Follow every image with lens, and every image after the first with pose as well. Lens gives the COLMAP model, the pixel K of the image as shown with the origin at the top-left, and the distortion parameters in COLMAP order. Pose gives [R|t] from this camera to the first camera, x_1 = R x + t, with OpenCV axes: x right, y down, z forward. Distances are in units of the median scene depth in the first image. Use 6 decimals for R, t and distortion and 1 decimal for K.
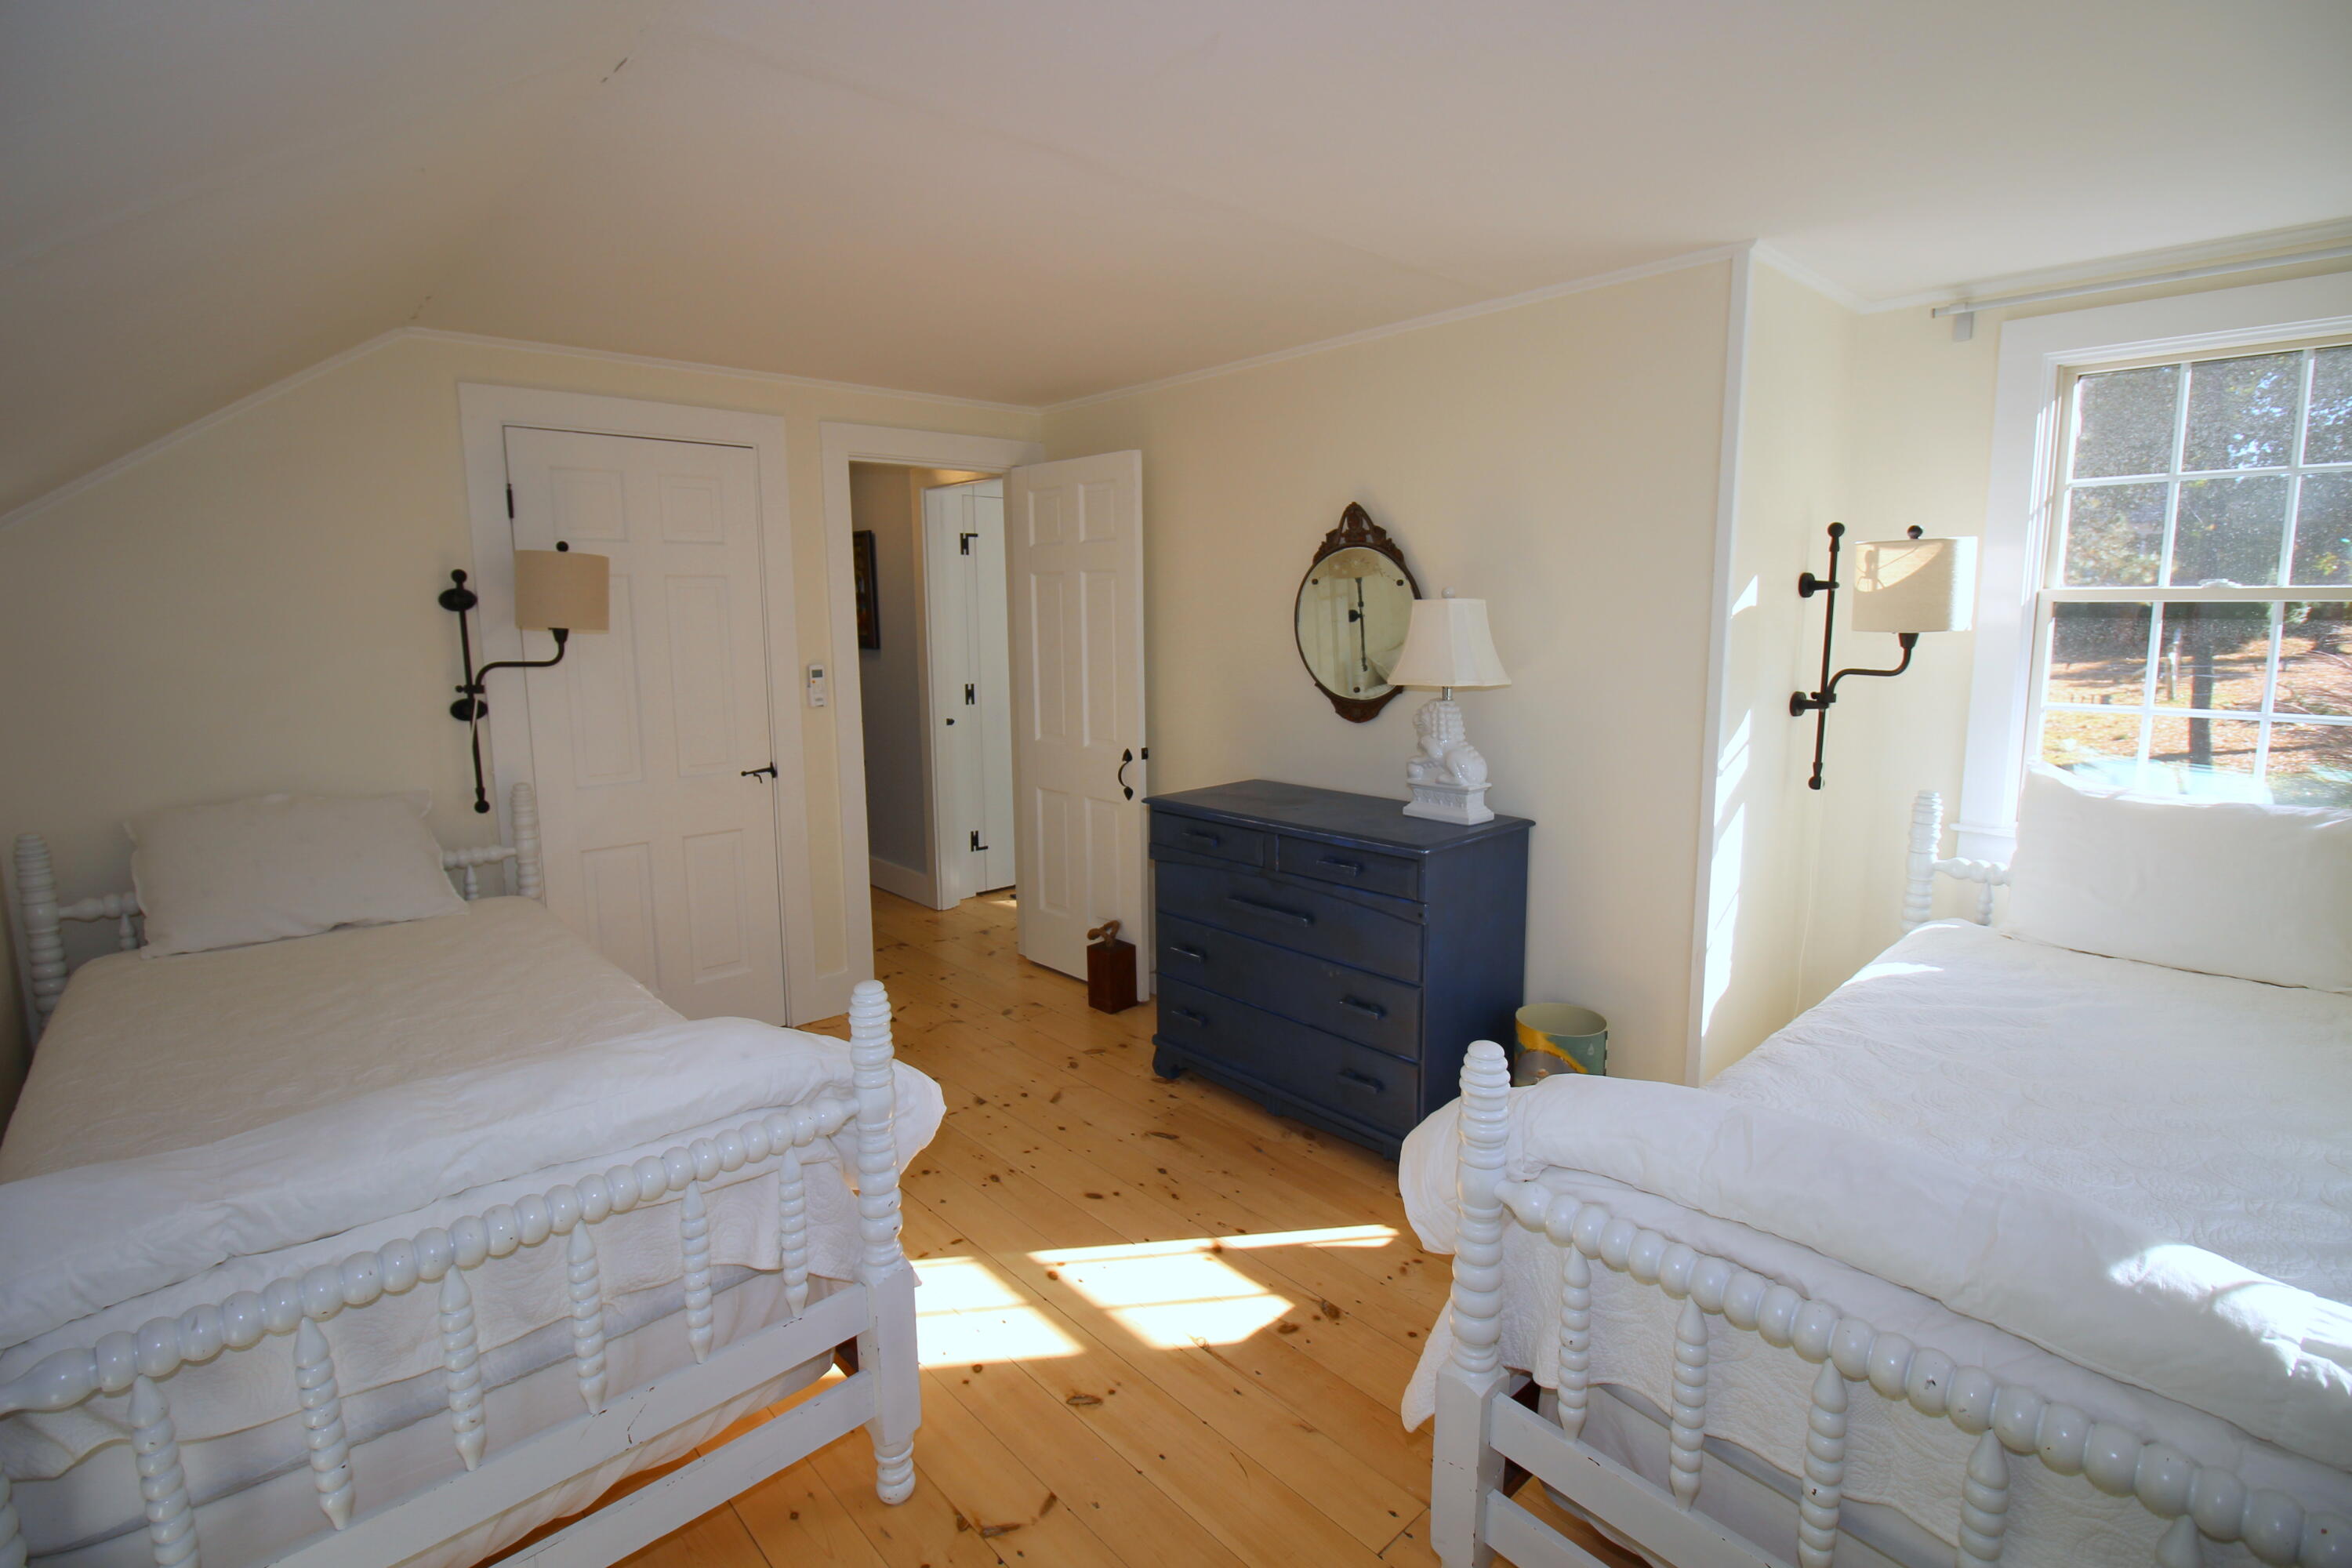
lens RADIAL K [[1086.9, 0, 1164.2], [0, 1086.9, 759.6], [0, 0, 1]] dist [-0.002444, -0.012001]
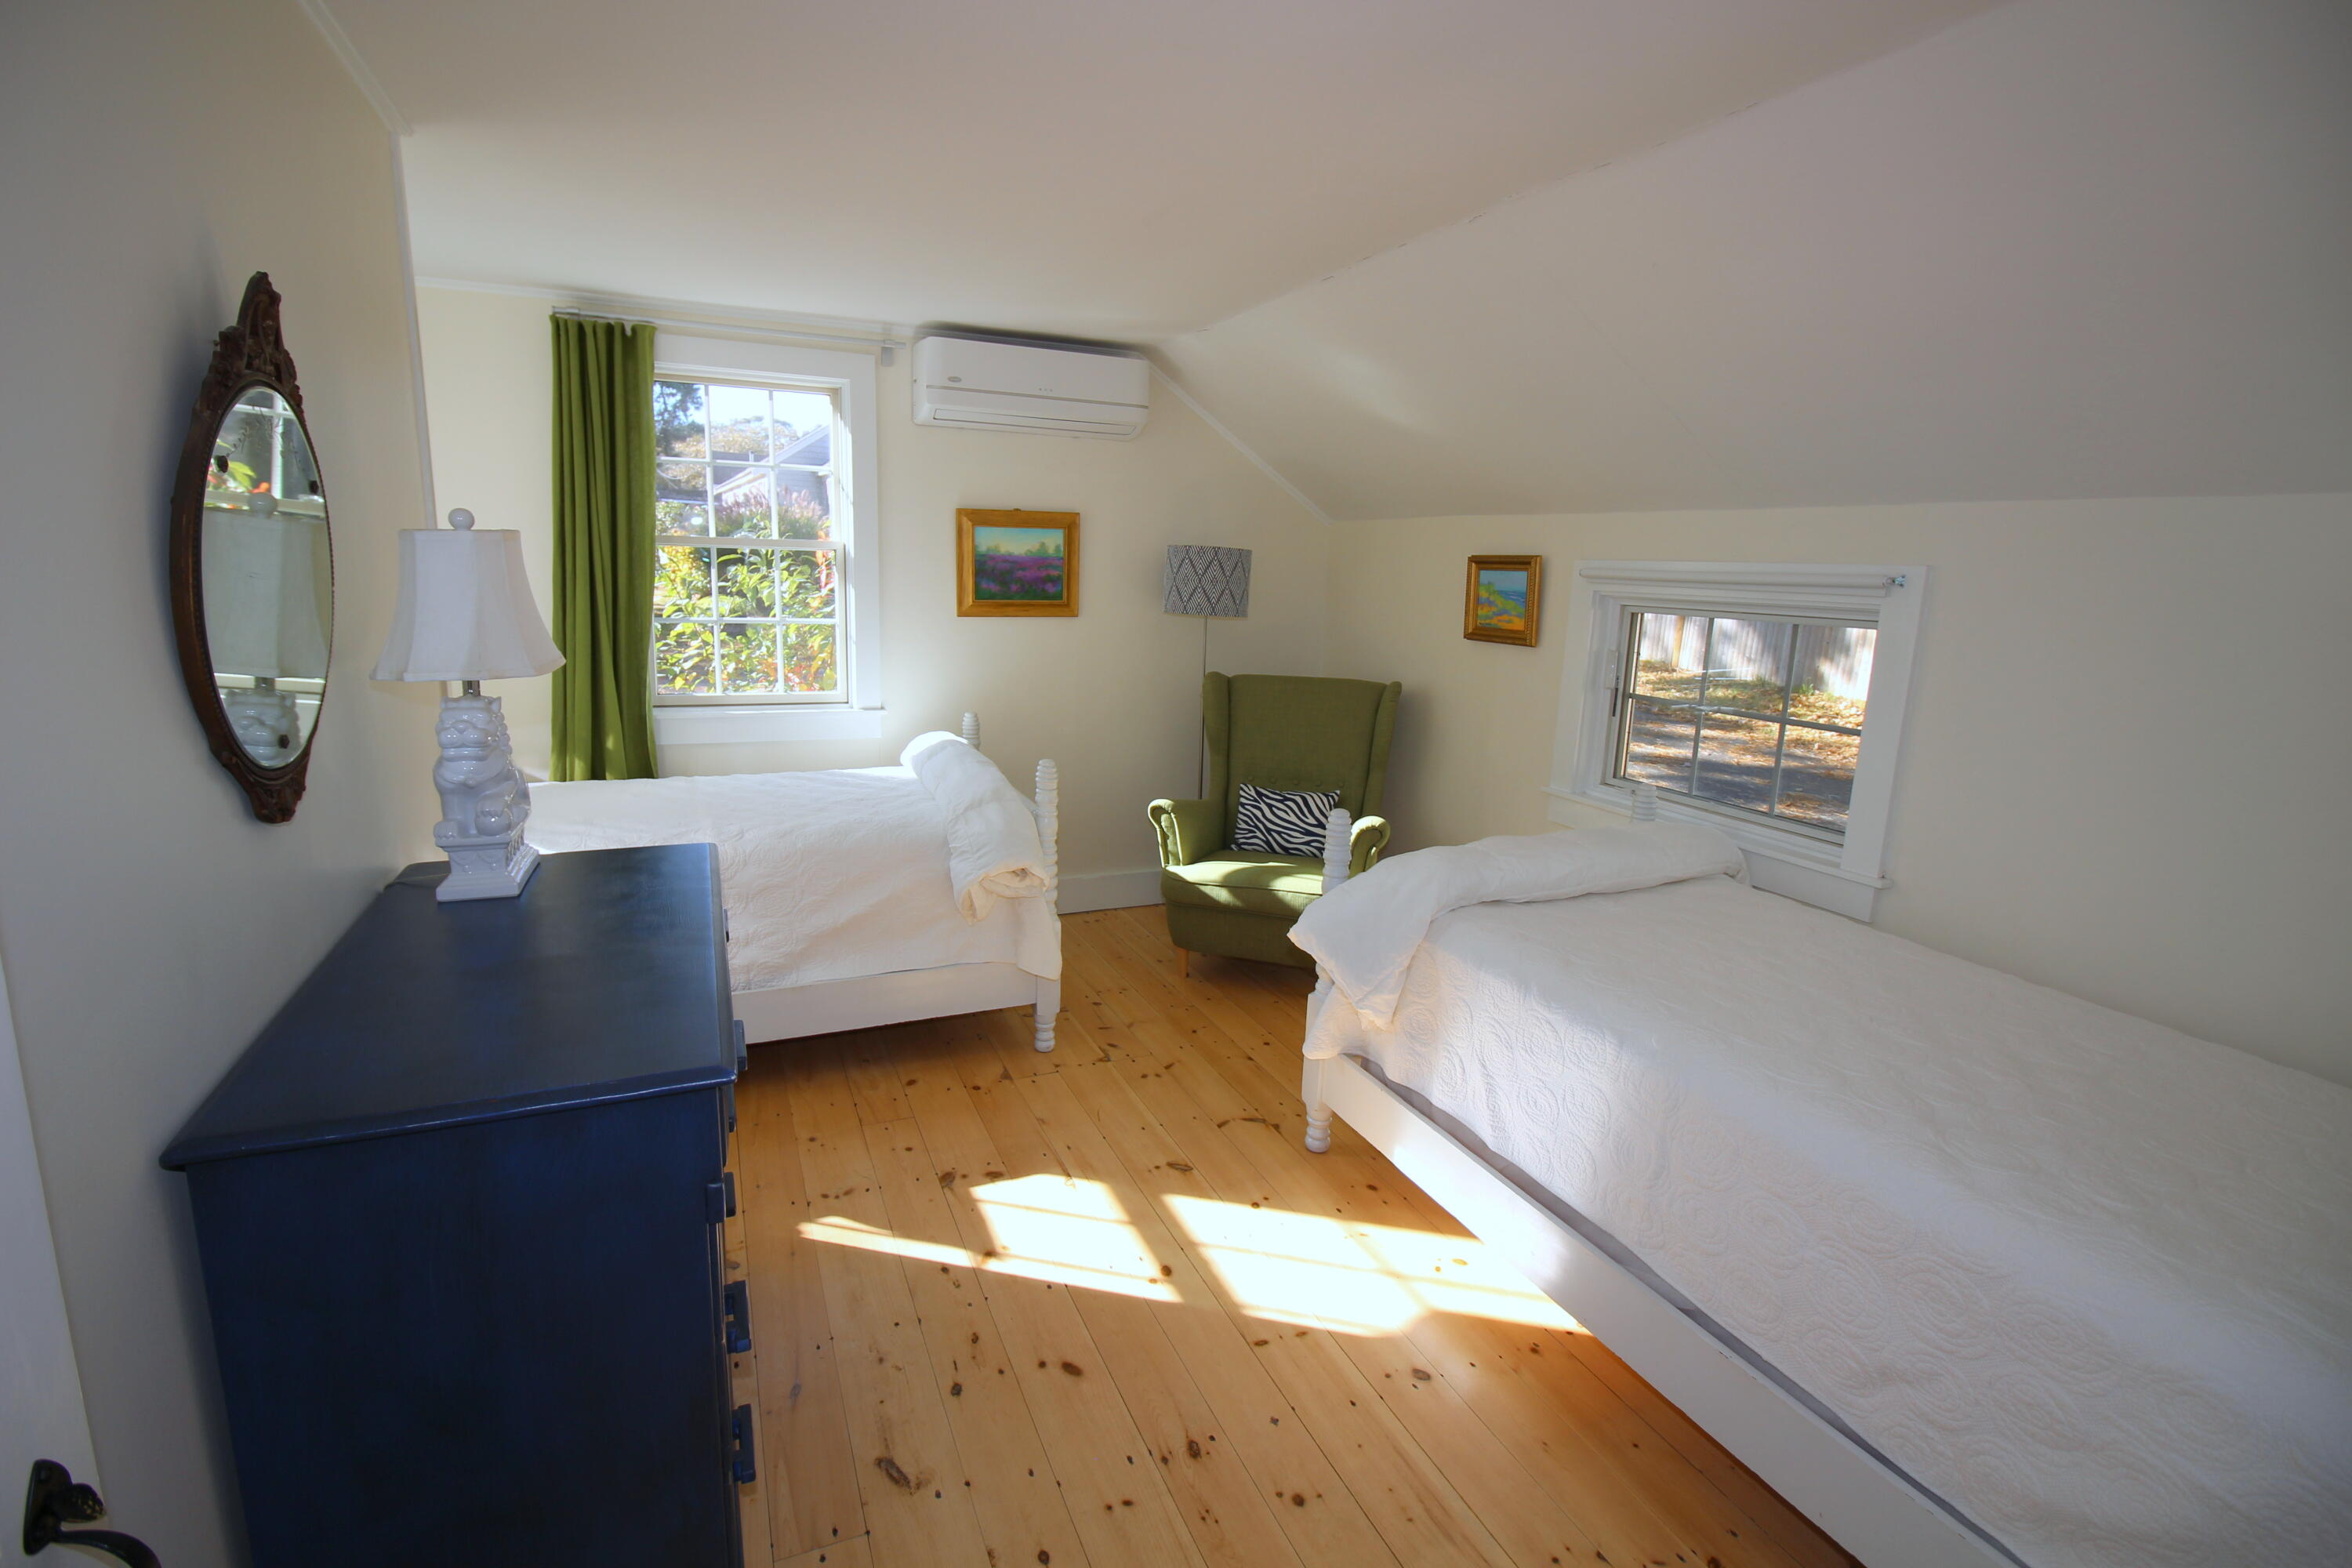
lens RADIAL K [[1086.9, 0, 1164.2], [0, 1086.9, 759.6], [0, 0, 1]] dist [-0.002444, -0.012001]
pose [[-0.944893, -0.075935, 0.318450, -0.367756], [0.030148, 0.948412, 0.315604, -0.243535], [-0.325987, 0.307813, -0.893859, 1.707863]]
